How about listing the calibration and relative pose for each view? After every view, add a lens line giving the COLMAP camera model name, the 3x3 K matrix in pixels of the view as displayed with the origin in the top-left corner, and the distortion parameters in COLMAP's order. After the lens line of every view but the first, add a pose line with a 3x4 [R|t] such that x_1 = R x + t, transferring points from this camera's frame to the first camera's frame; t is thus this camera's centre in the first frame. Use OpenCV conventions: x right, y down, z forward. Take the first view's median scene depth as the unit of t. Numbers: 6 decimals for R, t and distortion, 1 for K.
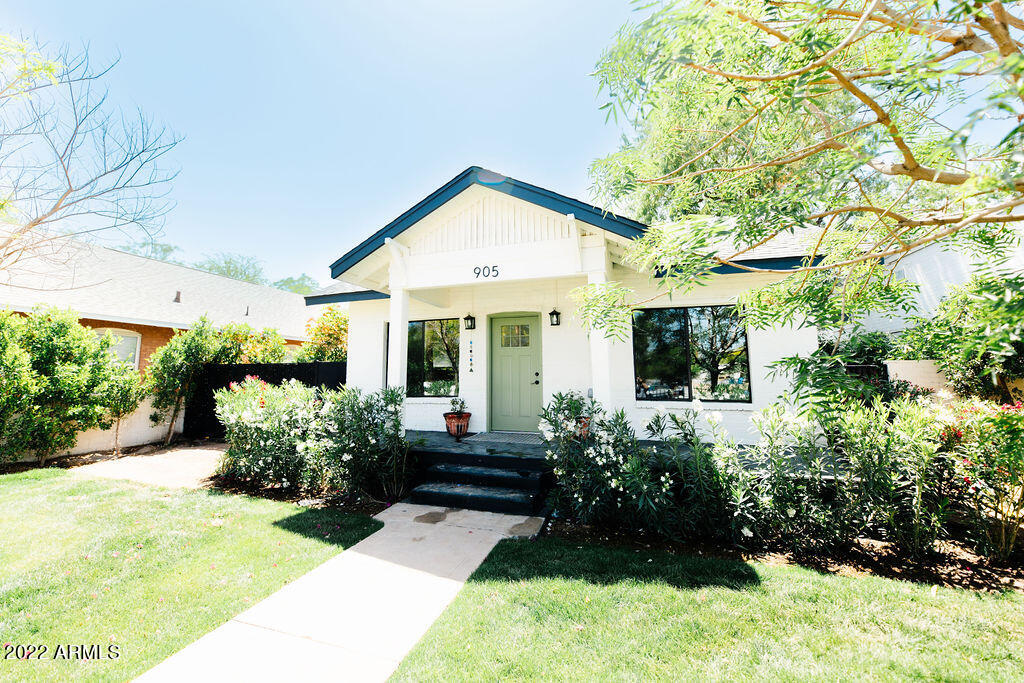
lens RADIAL K [[413.3, 0, 491.3], [0, 413.3, 317.6], [0, 0, 1]] dist [-0.001720, -0.000389]
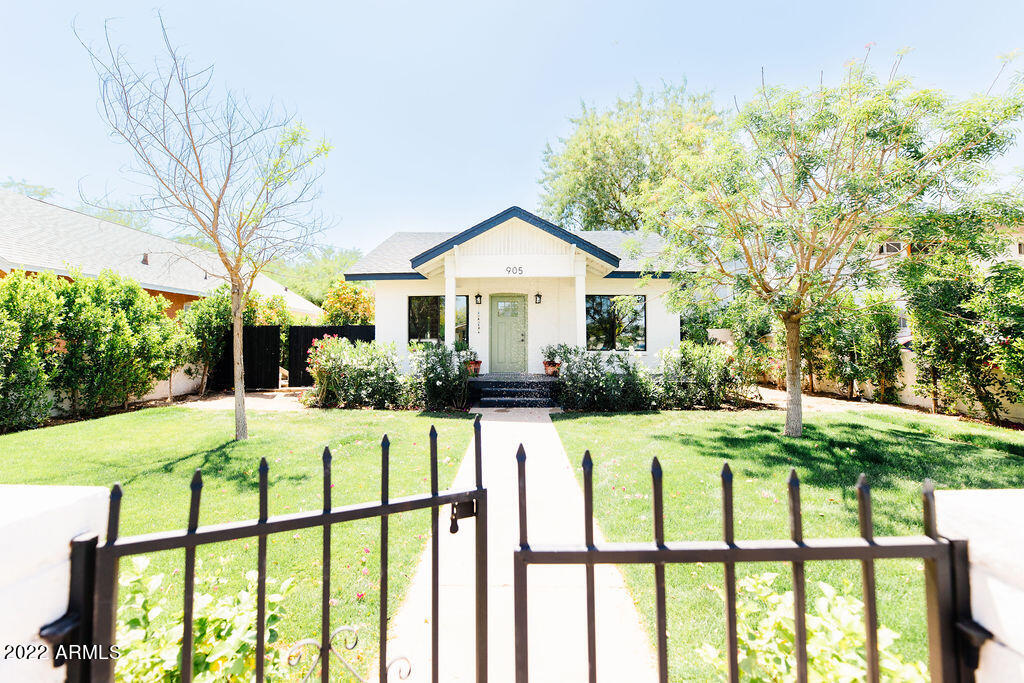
lens RADIAL K [[413.1, 0, 507.6], [0, 413.1, 321.2], [0, 0, 1]] dist [-0.001228, -0.000178]
pose [[0.951074, 0.016722, 0.308511, -0.533033], [-0.043327, 0.995886, 0.079590, -0.041165], [-0.305911, -0.089063, 0.947885, -0.536988]]
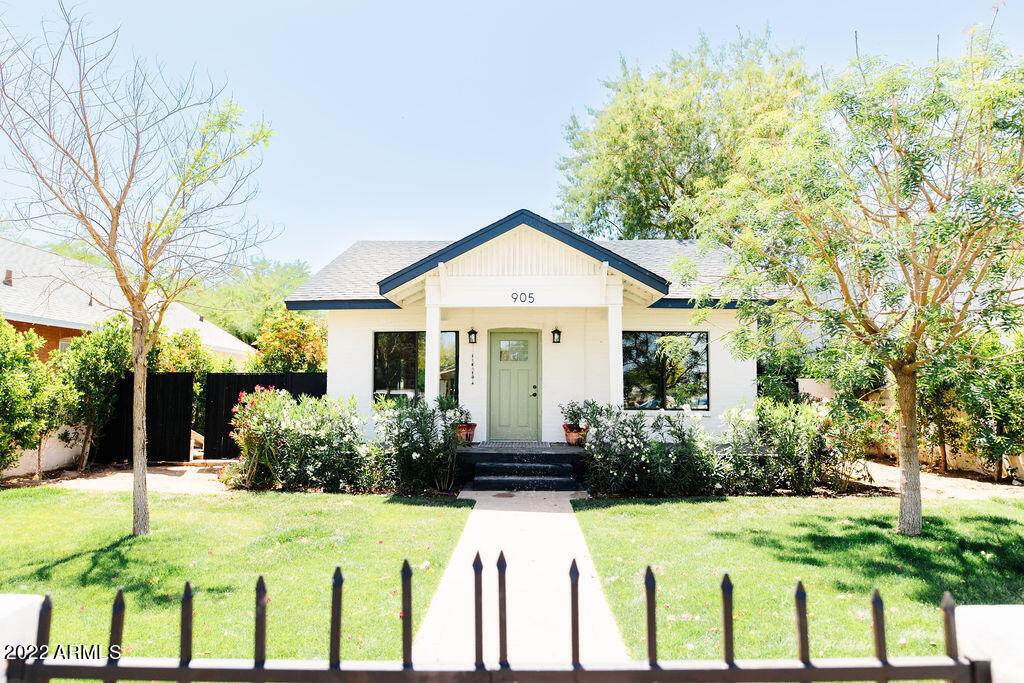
lens RADIAL K [[593.5, 0, 512.0], [0, 593.5, 341.5], [0, 0, 1]] dist [-0.002993, -0.000554]
pose [[0.952844, 0.031745, 0.301795, -0.538457], [-0.047004, 0.997950, 0.043430, -0.059139], [-0.299798, -0.055568, 0.952383, -0.576390]]
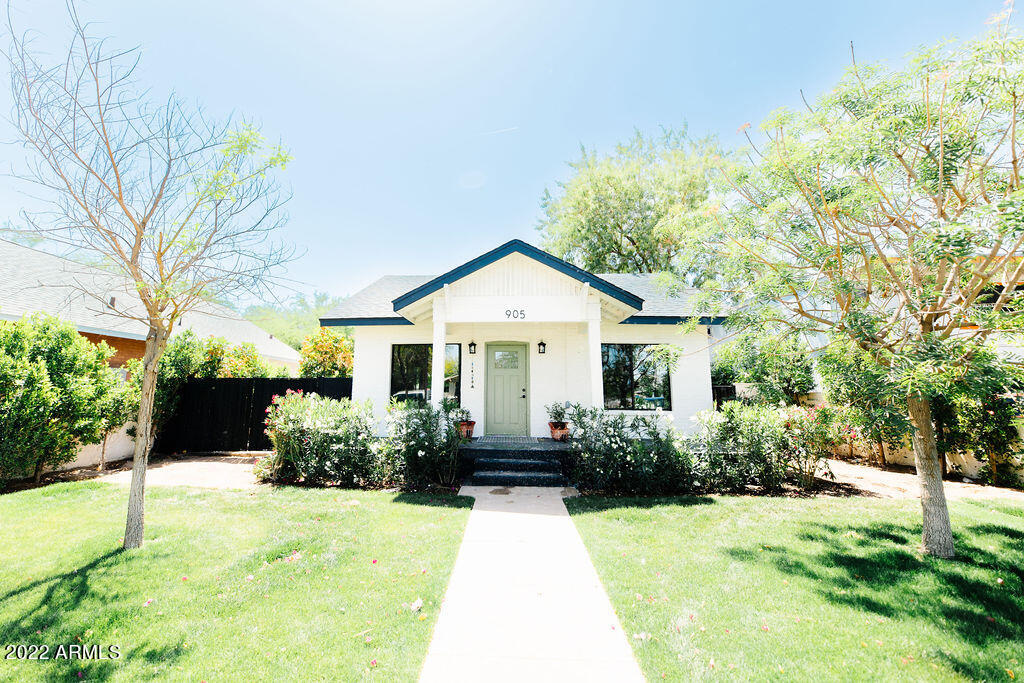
lens RADIAL K [[413.3, 0, 491.3], [0, 413.3, 317.6], [0, 0, 1]] dist [-0.001720, -0.000389]
pose [[0.958713, 0.057193, 0.278565, -0.466541], [-0.046292, 0.997888, -0.045559, -0.033850], [-0.280583, 0.030782, 0.959336, -0.280738]]
